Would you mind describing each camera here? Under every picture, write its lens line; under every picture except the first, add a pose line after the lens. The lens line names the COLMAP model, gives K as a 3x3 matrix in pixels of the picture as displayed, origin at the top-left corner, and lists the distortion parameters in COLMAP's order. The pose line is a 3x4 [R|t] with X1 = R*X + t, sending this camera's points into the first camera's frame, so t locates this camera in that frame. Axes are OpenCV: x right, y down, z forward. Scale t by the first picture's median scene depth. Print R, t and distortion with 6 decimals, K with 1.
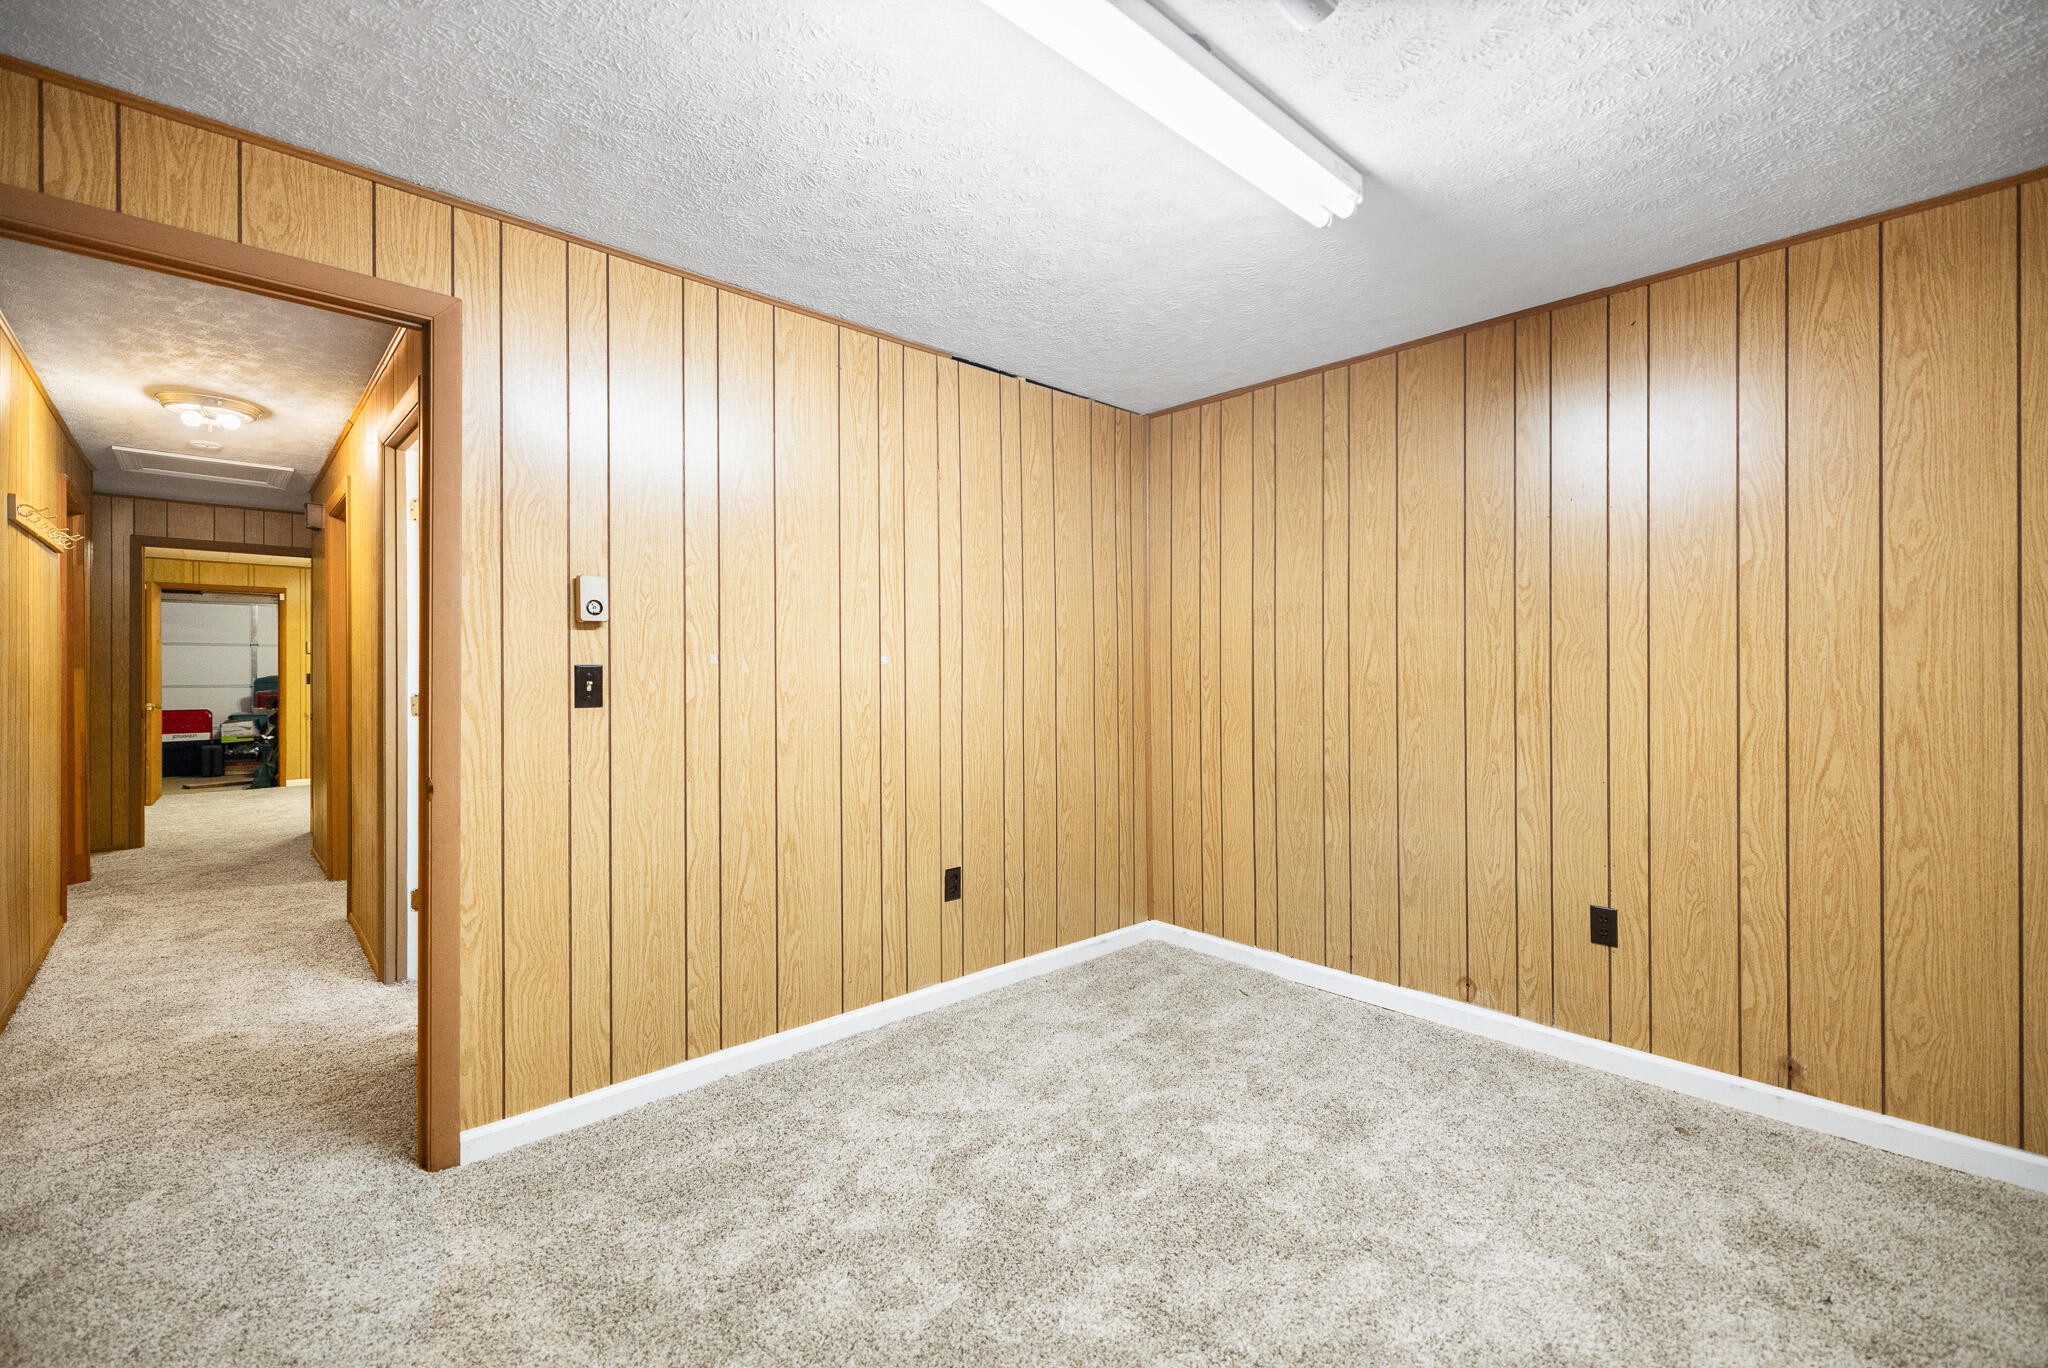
lens RADIAL K [[867.8, 0, 1019.5], [0, 867.8, 675.2], [0, 0, 1]] dist [0.000026, 0.000497]
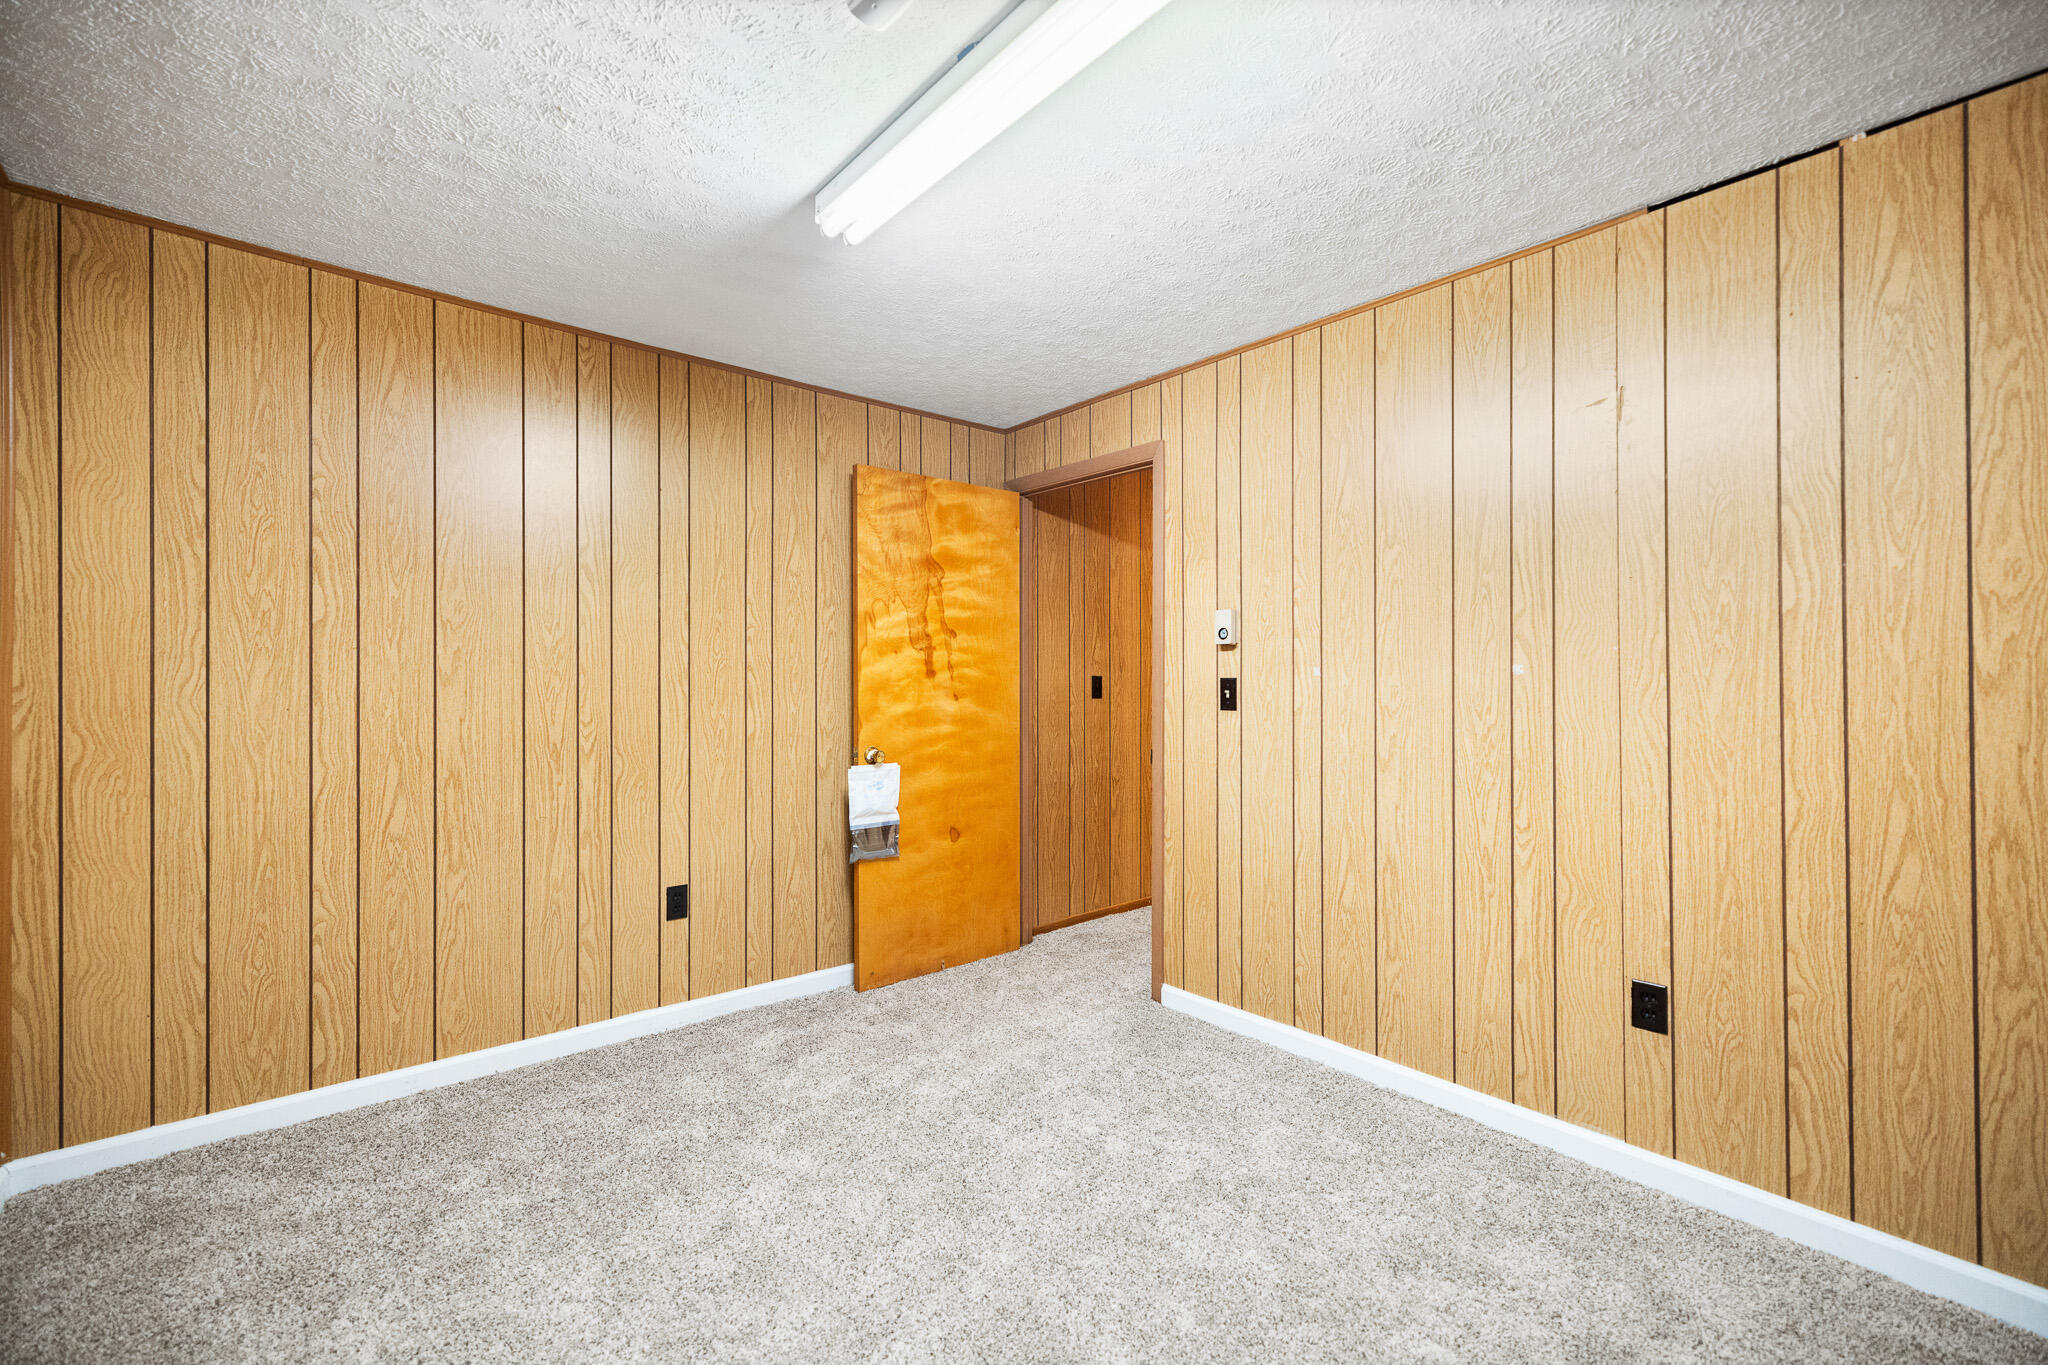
lens RADIAL K [[867.8, 0, 1019.5], [0, 867.8, 673.7], [0, 0, 1]] dist [0.000026, 0.000497]
pose [[-0.043976, 0.000848, -0.999032, 0.708364], [0.003268, 0.999994, 0.000705, -0.017300], [0.999027, -0.003234, -0.043979, 0.642989]]
